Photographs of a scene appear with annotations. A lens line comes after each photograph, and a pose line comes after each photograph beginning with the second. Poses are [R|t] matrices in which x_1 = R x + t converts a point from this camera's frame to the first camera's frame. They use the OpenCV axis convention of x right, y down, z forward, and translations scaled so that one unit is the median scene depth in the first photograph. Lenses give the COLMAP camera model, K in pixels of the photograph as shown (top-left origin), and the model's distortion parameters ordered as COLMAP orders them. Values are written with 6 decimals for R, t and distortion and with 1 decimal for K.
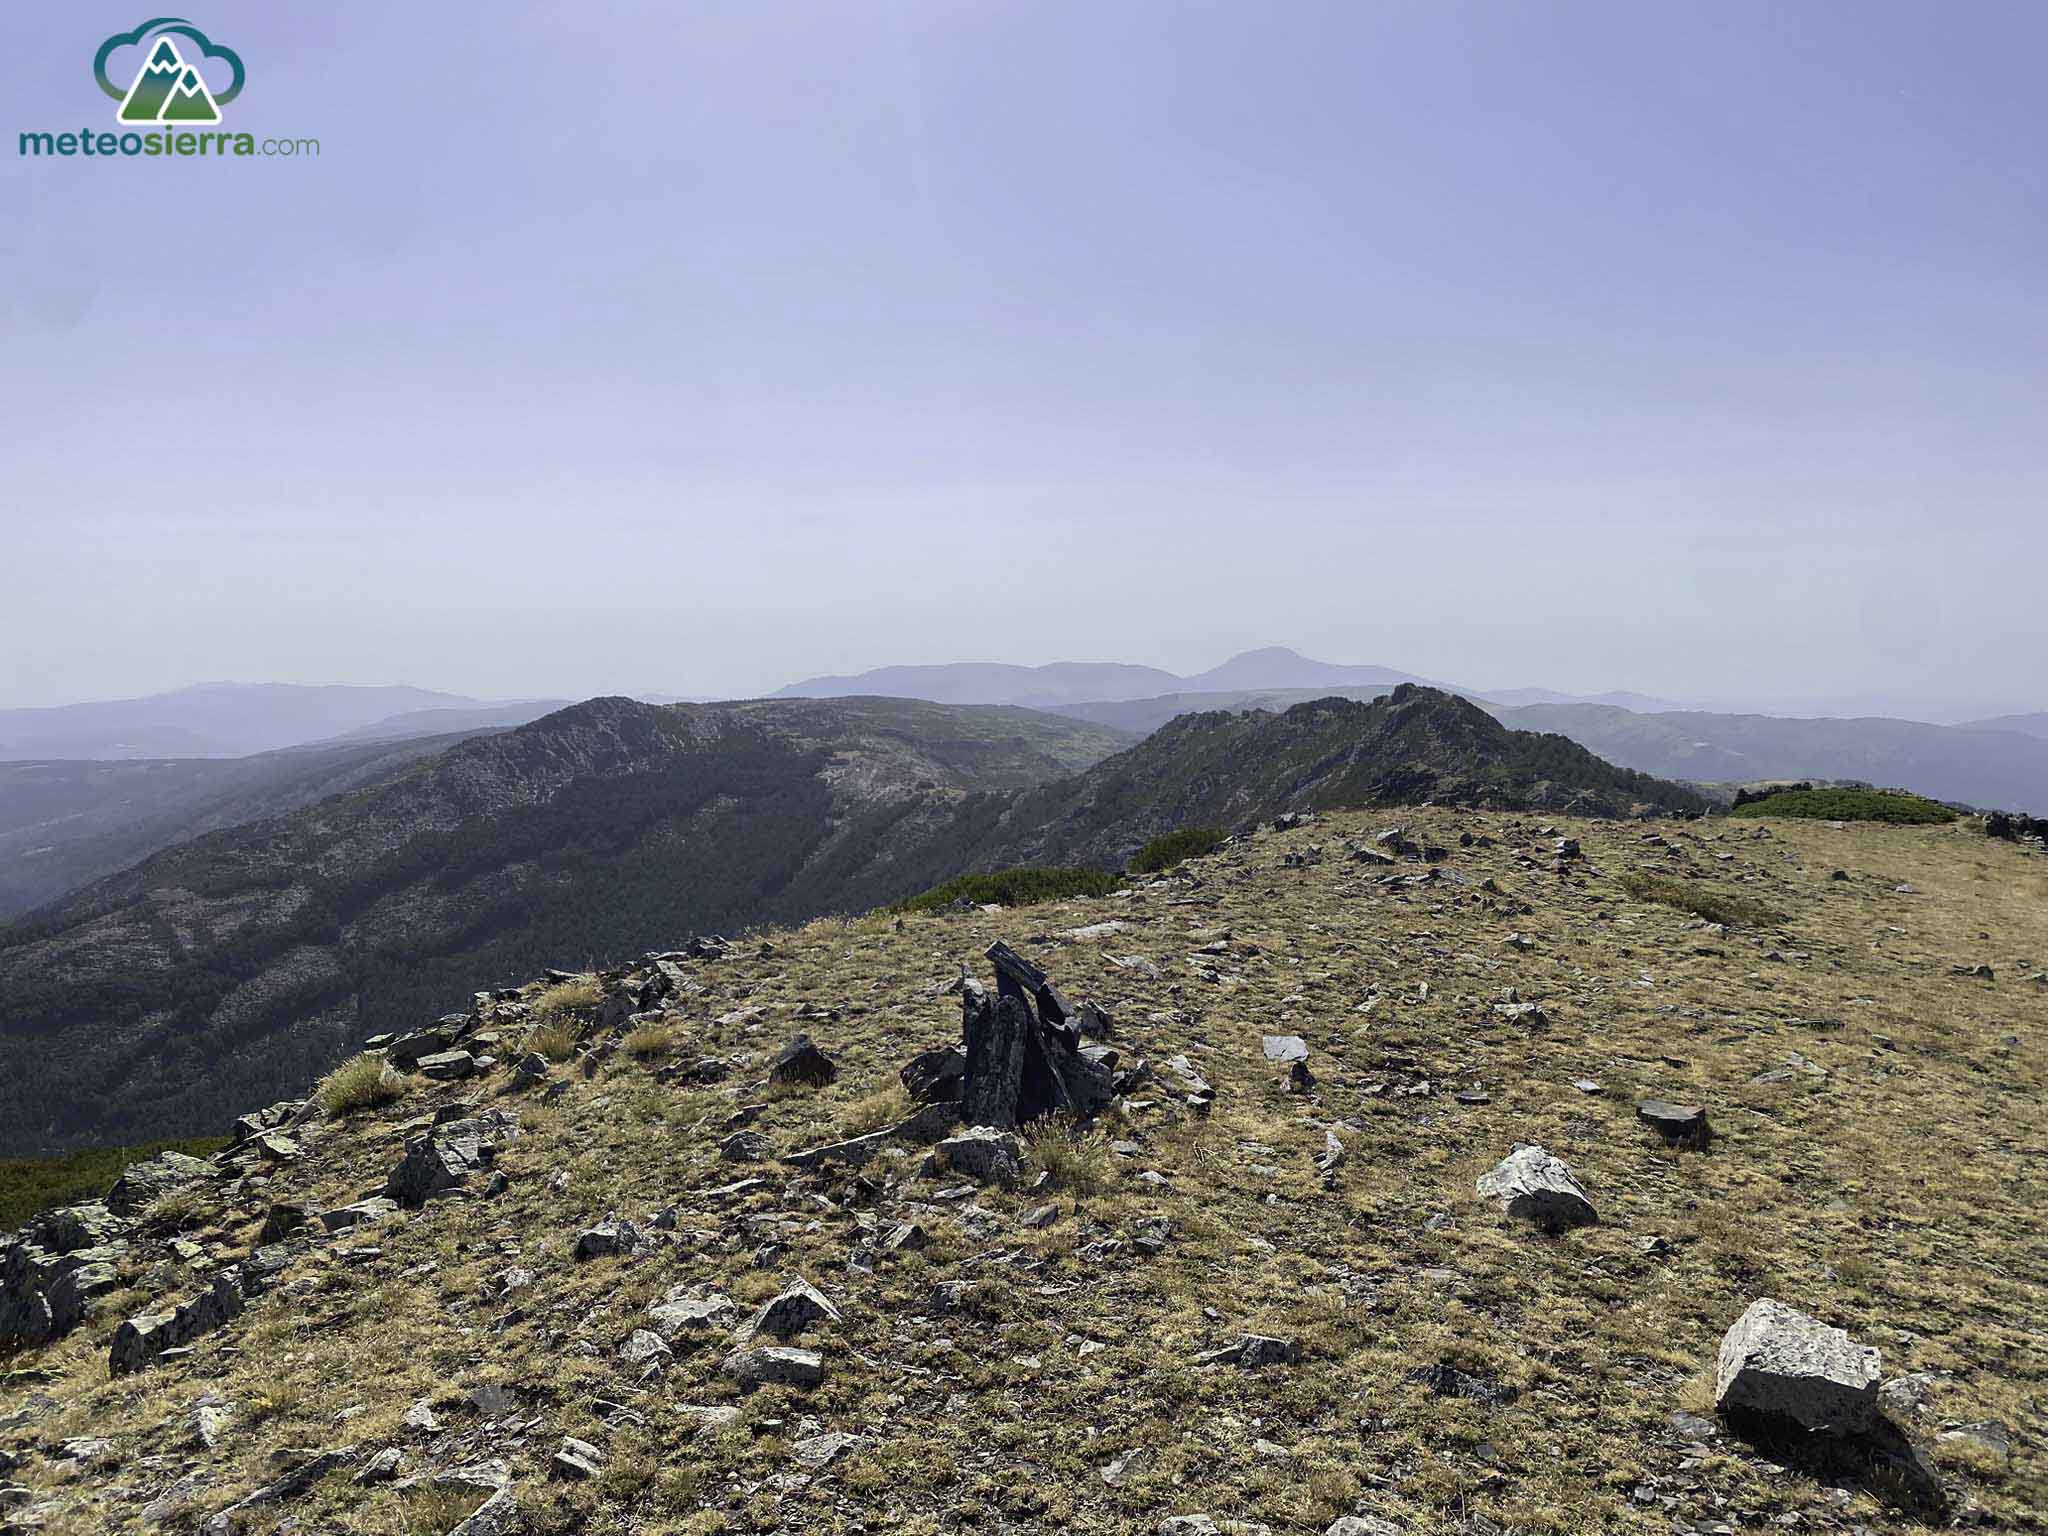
lens RADIAL K [[1539.7, 0, 1024.0], [0, 1539.7, 768.0], [0, 0, 1]] dist [0.006688, 0.003679]
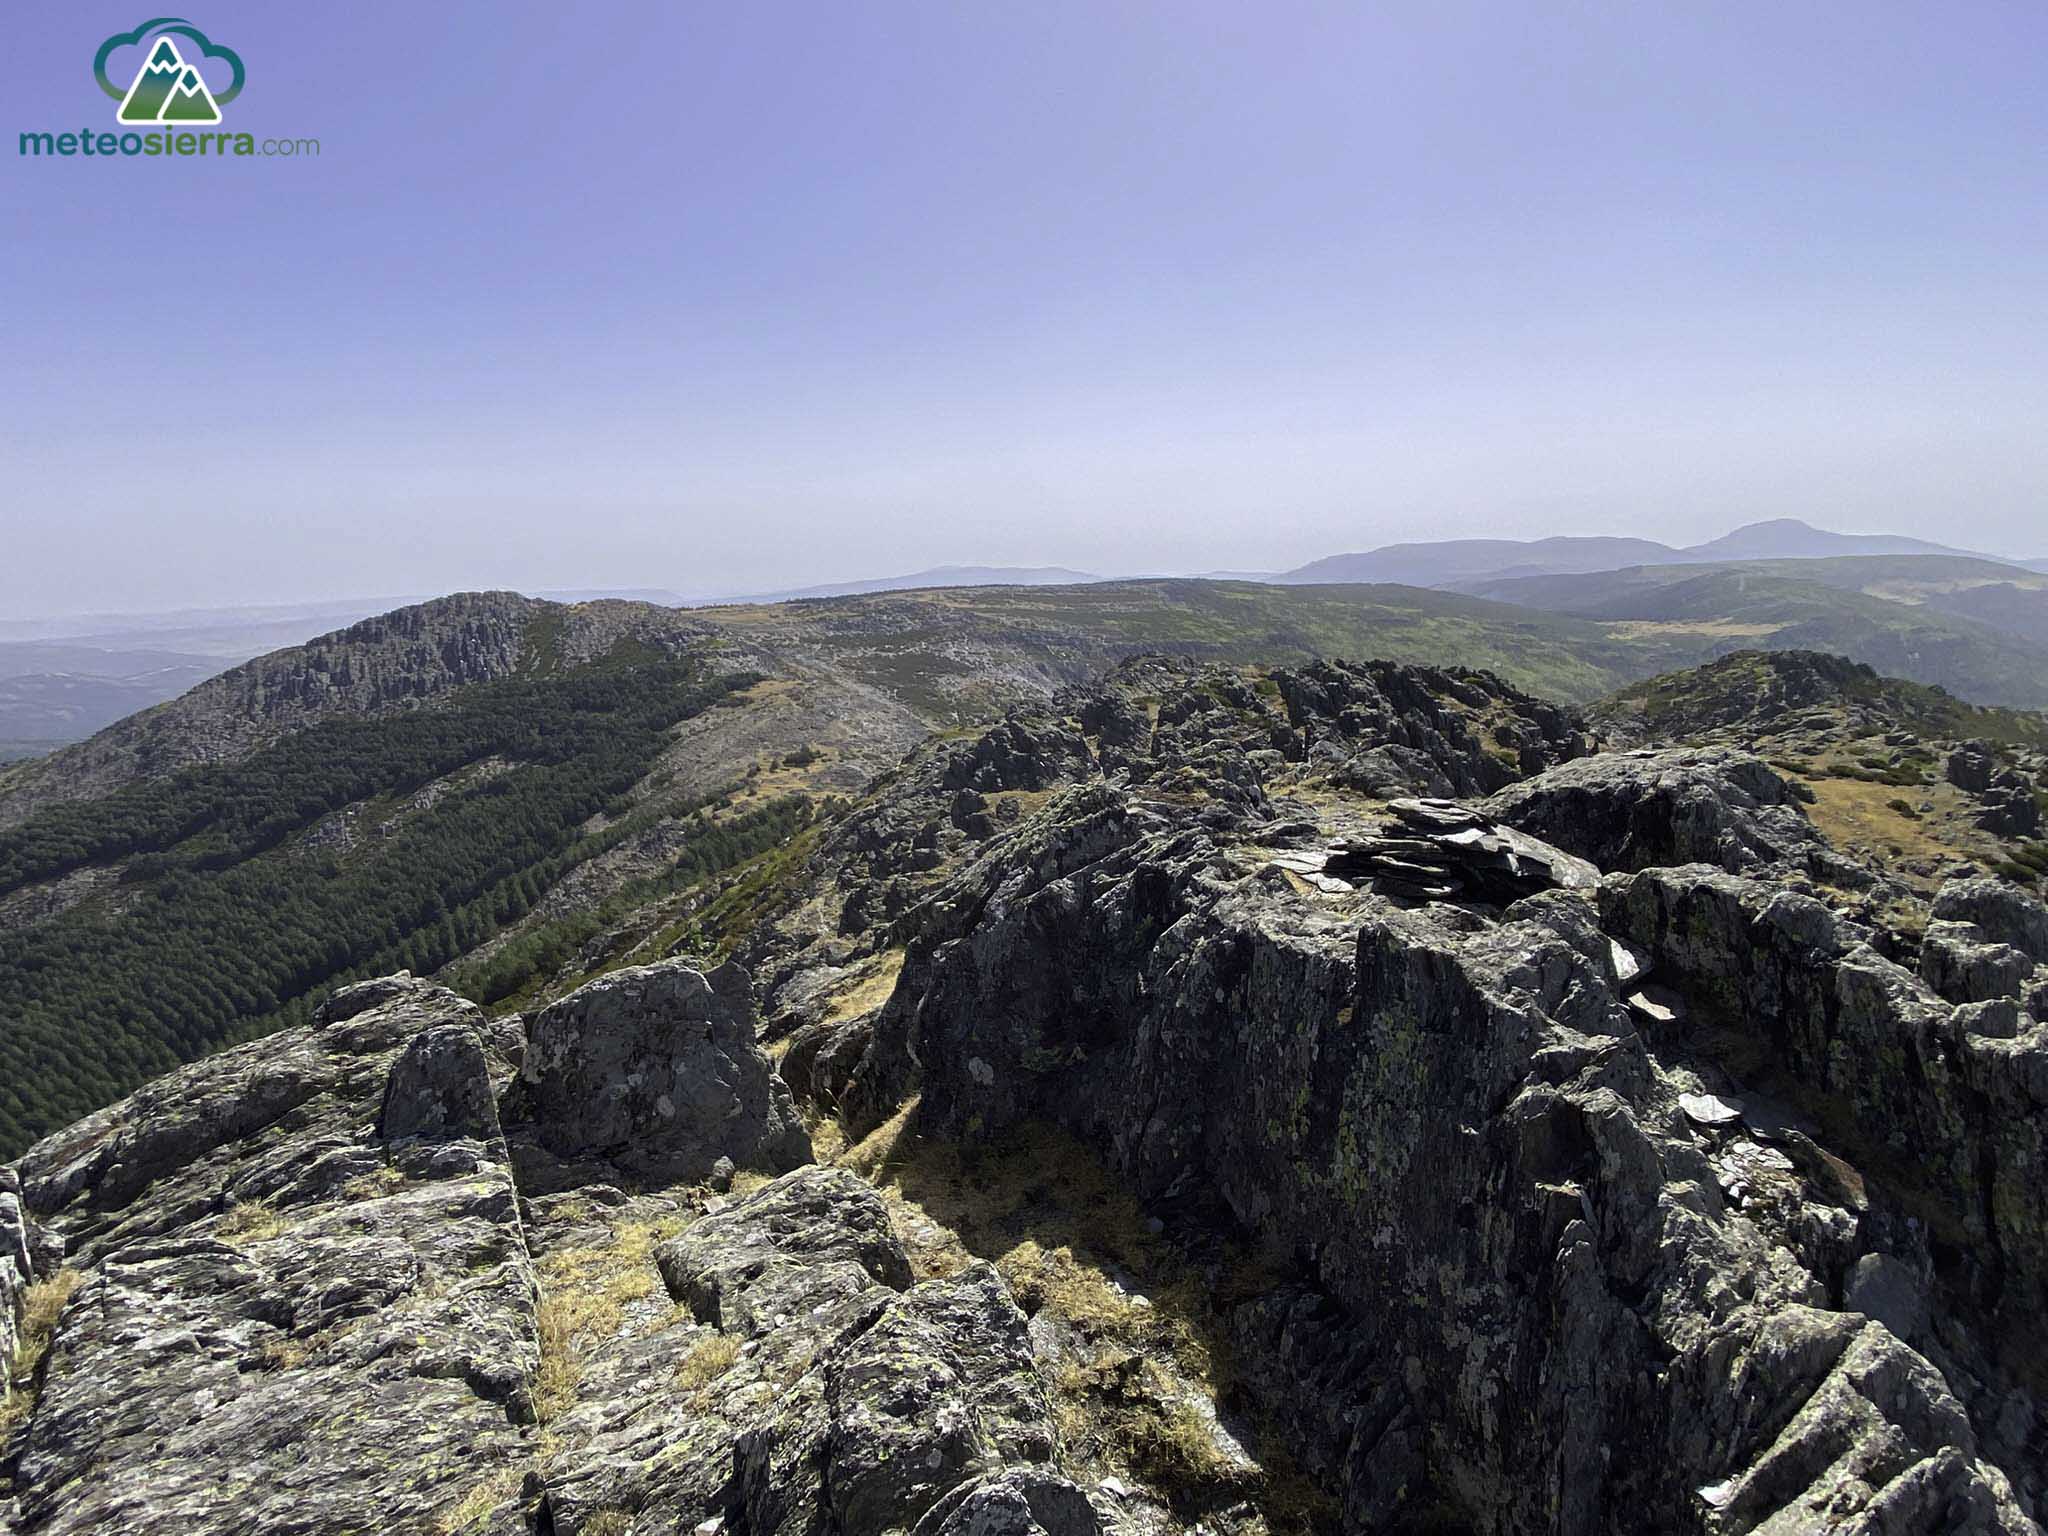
lens RADIAL K [[1088.3, 0, 1024.0], [0, 1088.3, 768.0], [0, 0, 1]] dist [-0.004042, -0.001193]
pose [[0.901682, 0.075194, -0.425811, 0.097647], [-0.016443, 0.990014, 0.140007, -0.022639], [0.432086, -0.119240, 0.893915, 0.358383]]
